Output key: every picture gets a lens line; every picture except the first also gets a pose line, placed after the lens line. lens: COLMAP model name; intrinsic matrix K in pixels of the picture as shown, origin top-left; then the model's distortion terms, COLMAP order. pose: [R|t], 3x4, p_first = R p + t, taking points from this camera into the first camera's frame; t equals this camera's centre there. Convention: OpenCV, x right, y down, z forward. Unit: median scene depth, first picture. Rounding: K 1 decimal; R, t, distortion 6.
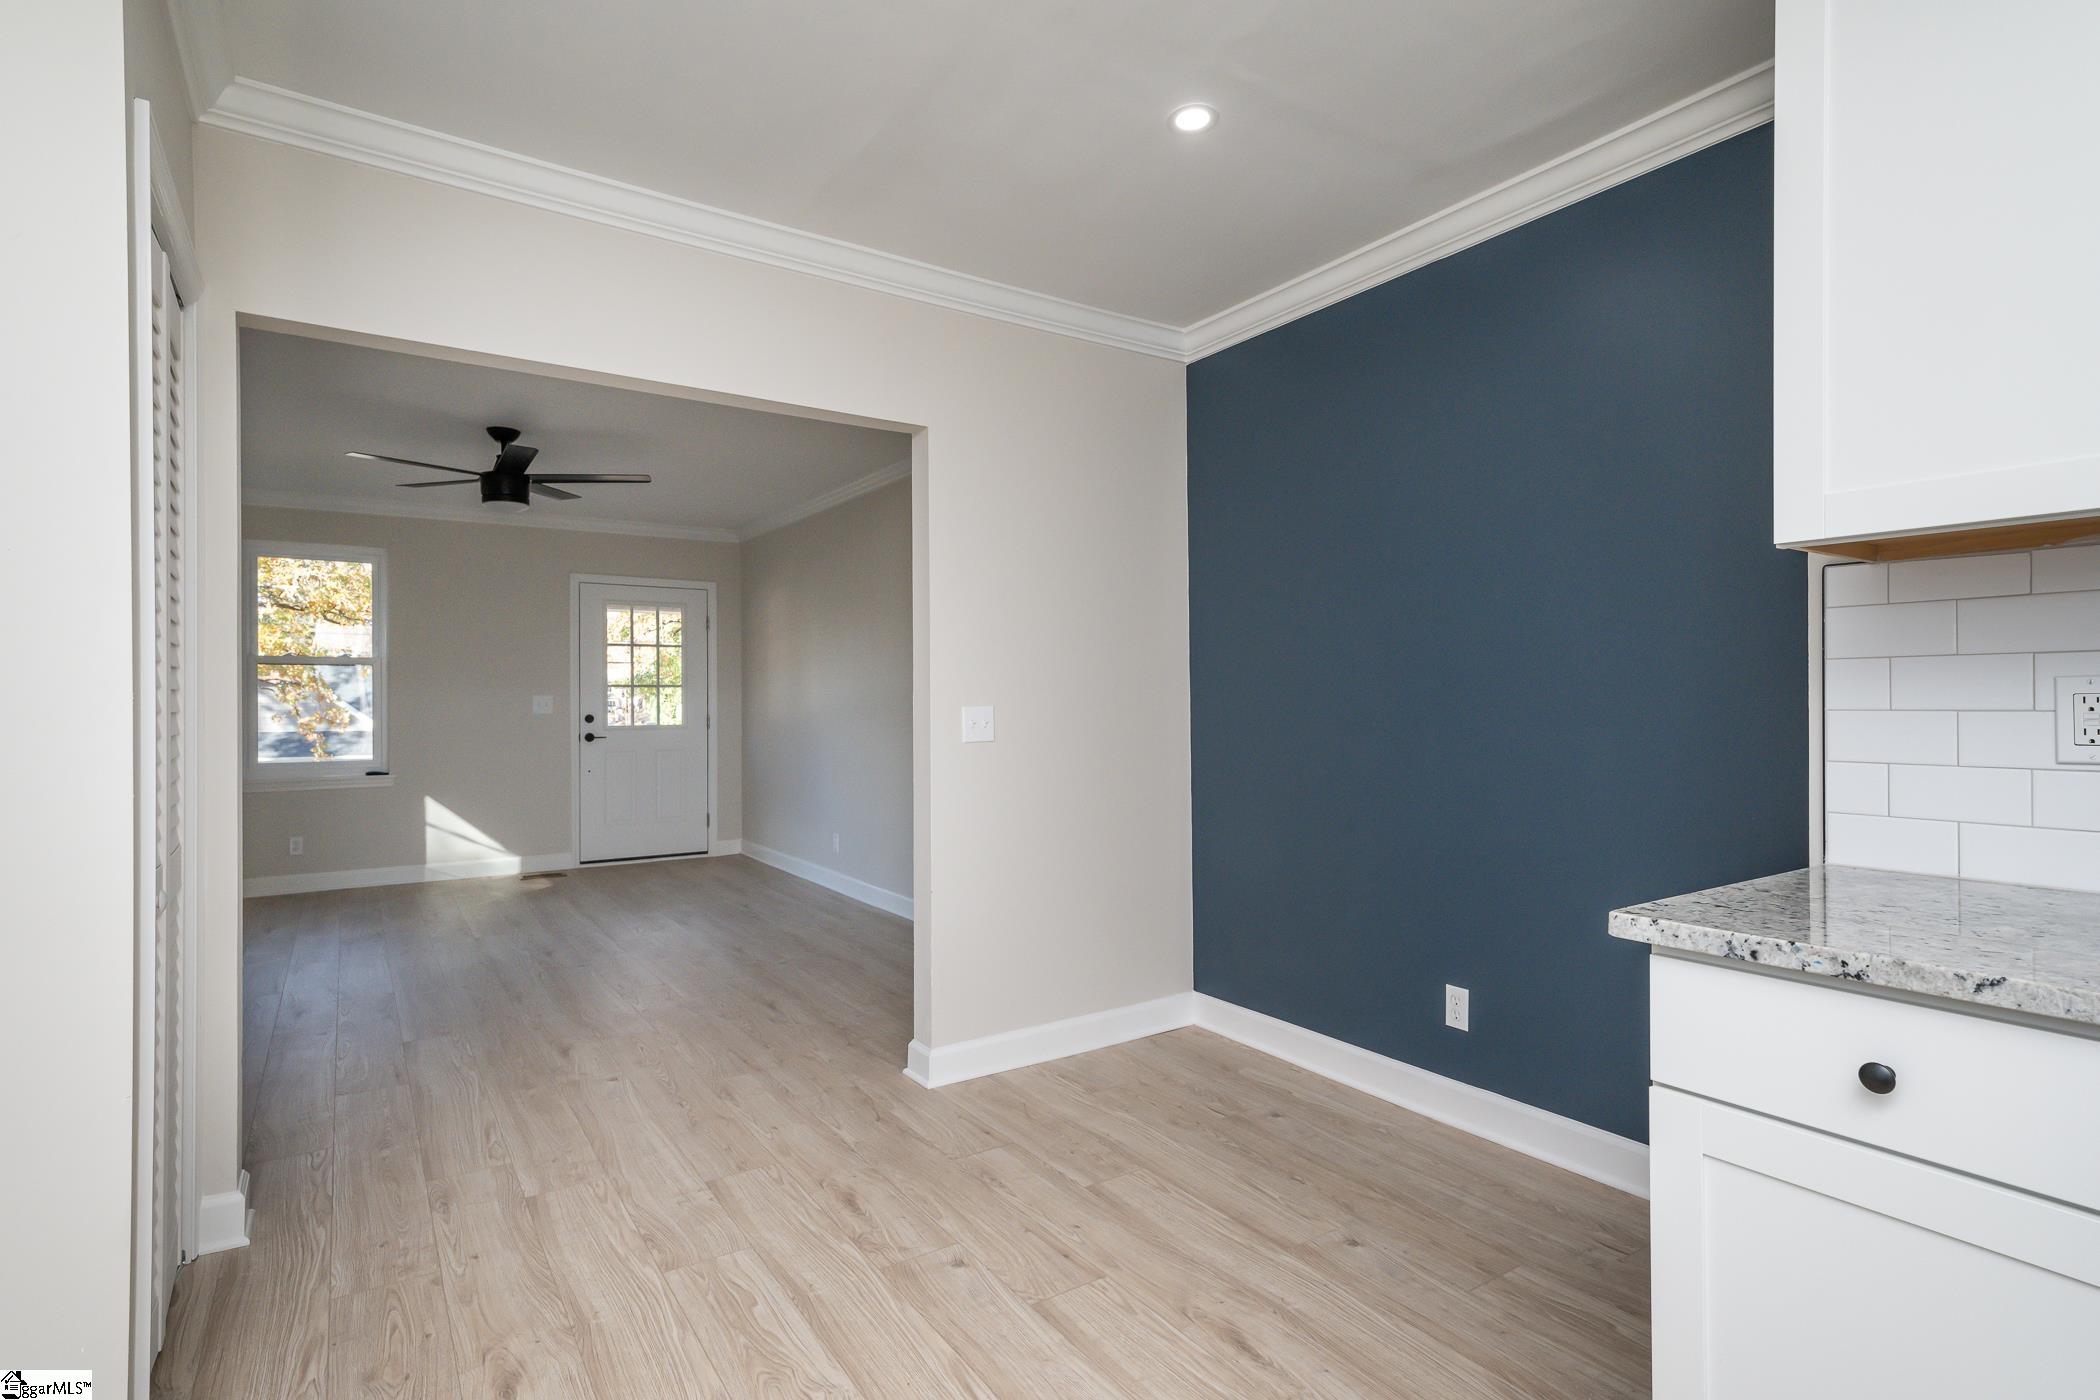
lens RADIAL K [[1084.8, 0, 1050.0], [0, 1084.8, 700.0], [0, 0, 1]] dist [0.023730, -0.011001]
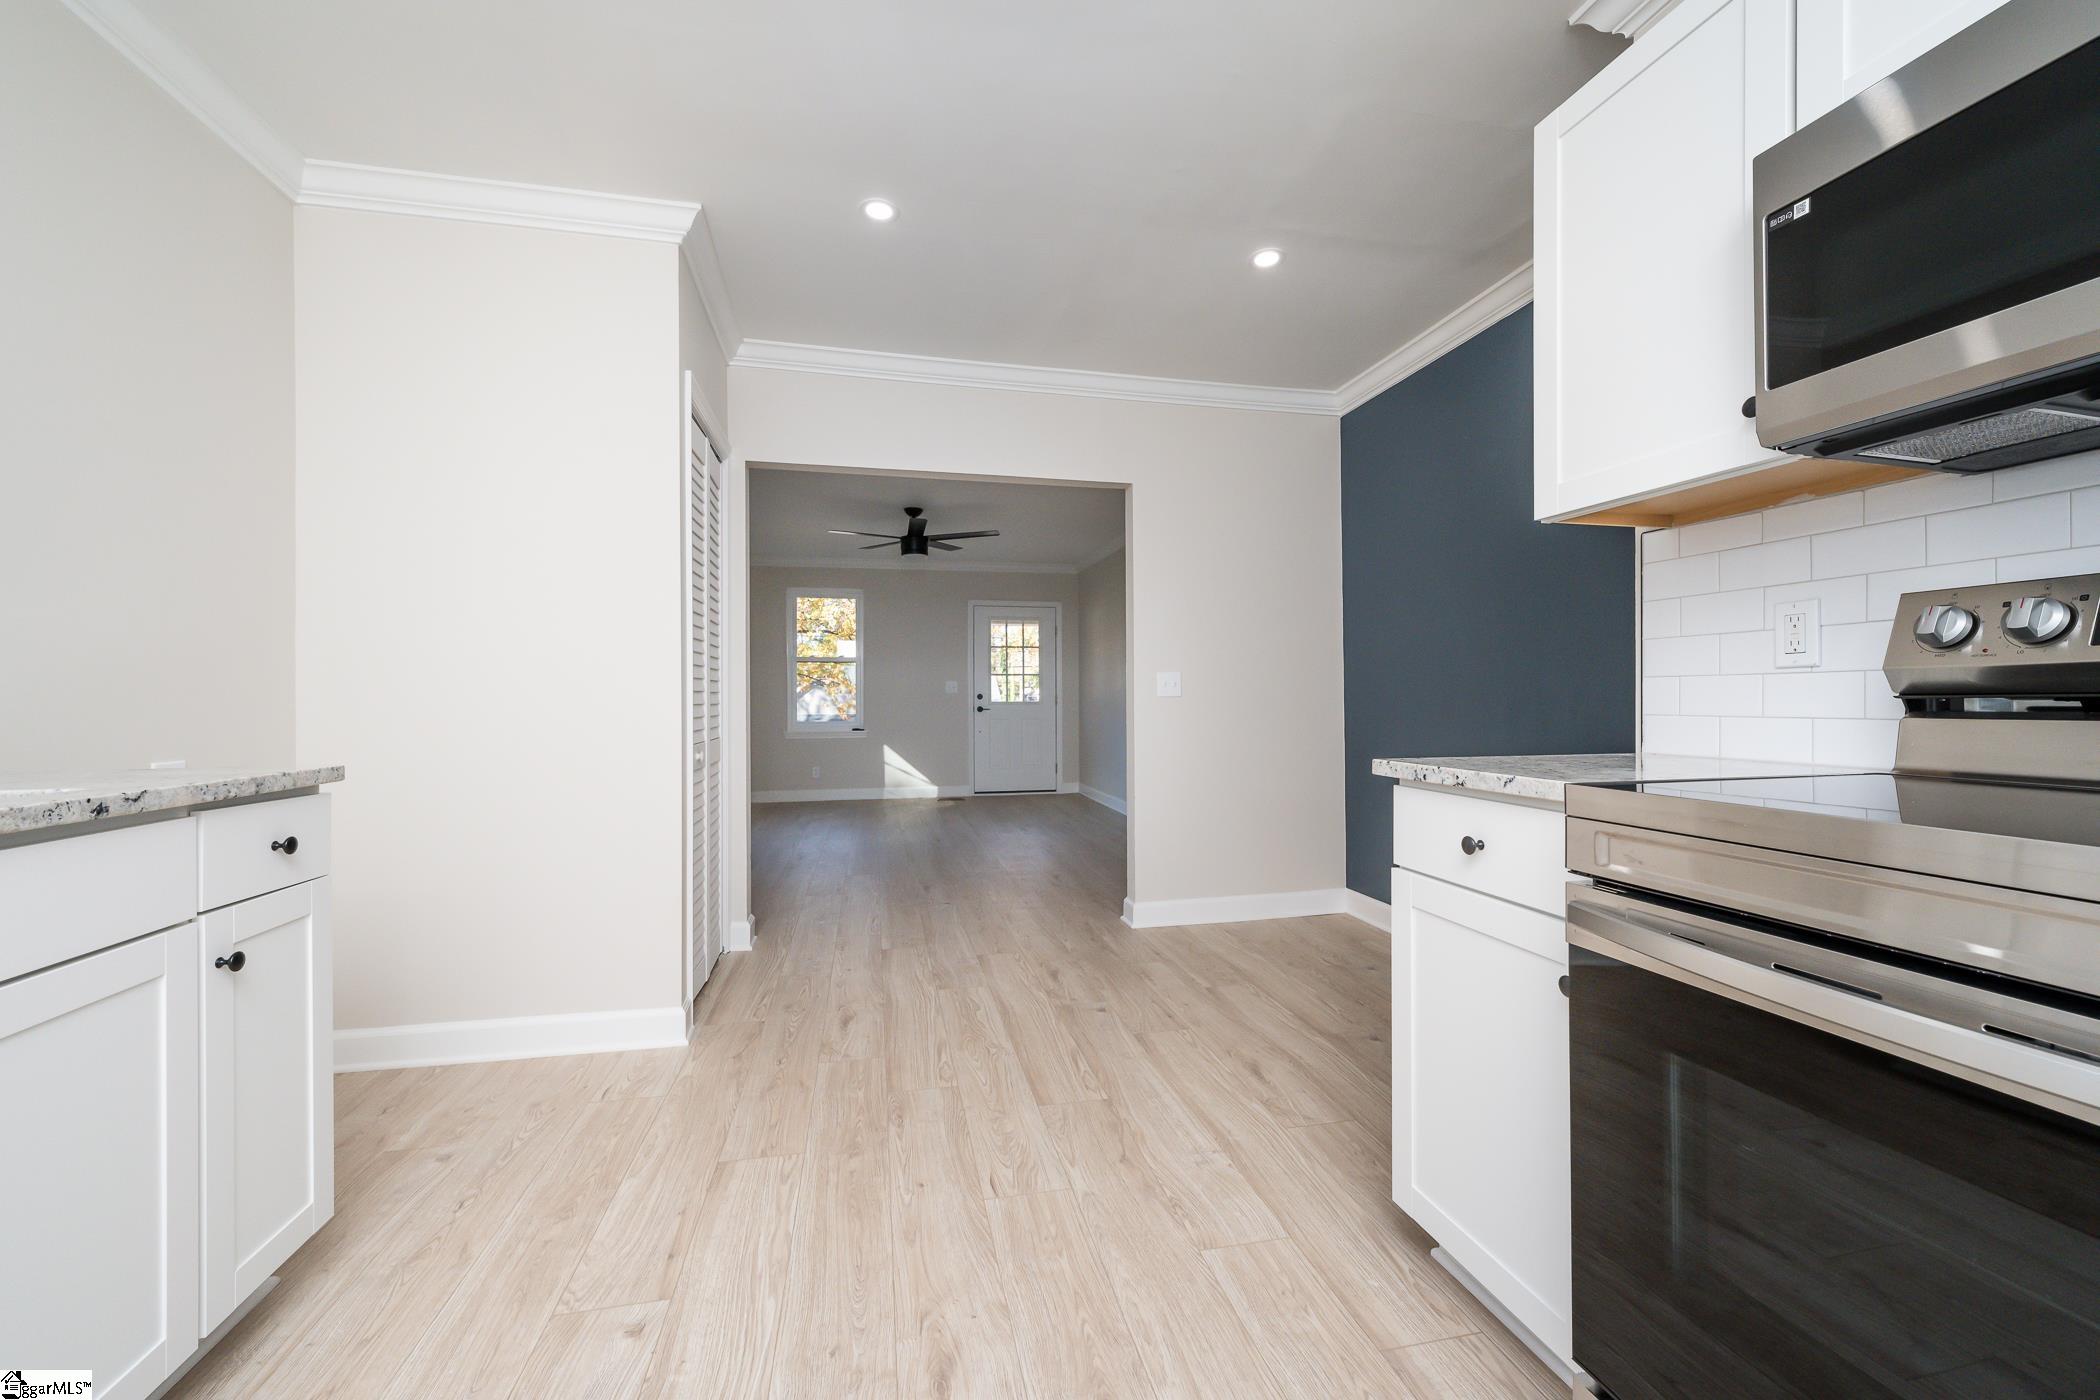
lens RADIAL K [[835.7, 0, 1016.1], [0, 835.7, 698.2], [0, 0, 1]] dist [0.001586, -0.000129]
pose [[0.924091, 0.002889, -0.382161, 0.212263], [-0.000573, 0.999981, 0.006173, 0.041667], [0.382172, -0.005486, 0.924075, -0.140201]]
